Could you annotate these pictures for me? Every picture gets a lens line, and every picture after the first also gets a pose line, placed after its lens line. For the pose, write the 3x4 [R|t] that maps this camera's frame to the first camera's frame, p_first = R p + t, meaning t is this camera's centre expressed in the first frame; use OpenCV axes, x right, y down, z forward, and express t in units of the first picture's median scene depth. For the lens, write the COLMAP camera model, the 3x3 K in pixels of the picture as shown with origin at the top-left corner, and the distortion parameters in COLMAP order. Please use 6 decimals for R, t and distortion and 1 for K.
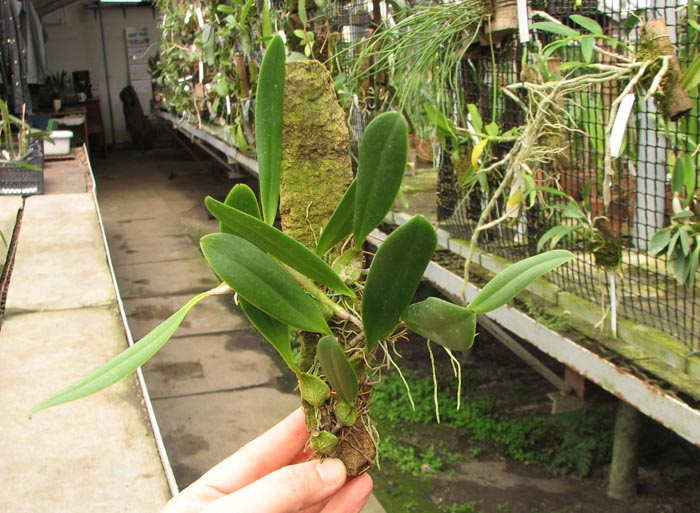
lens RADIAL K [[856.9, 0, 345.8], [0, 856.9, 260.3], [0, 0, 1]] dist [-0.022618, 0.000000]
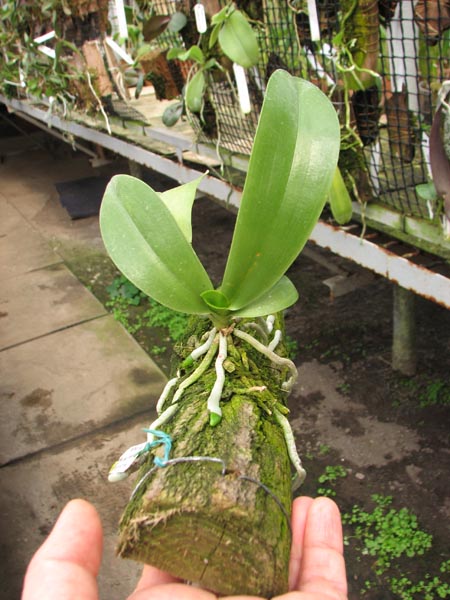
lens RADIAL K [[644.0, 0, 227.7], [0, 644.0, 303.4], [0, 0, 1]] dist [-0.097518, 0.000000]
pose [[0.977439, -0.169648, 0.125829, -0.198943], [0.139471, 0.965776, 0.218688, -0.155017], [-0.158623, -0.196204, 0.967648, 0.724989]]
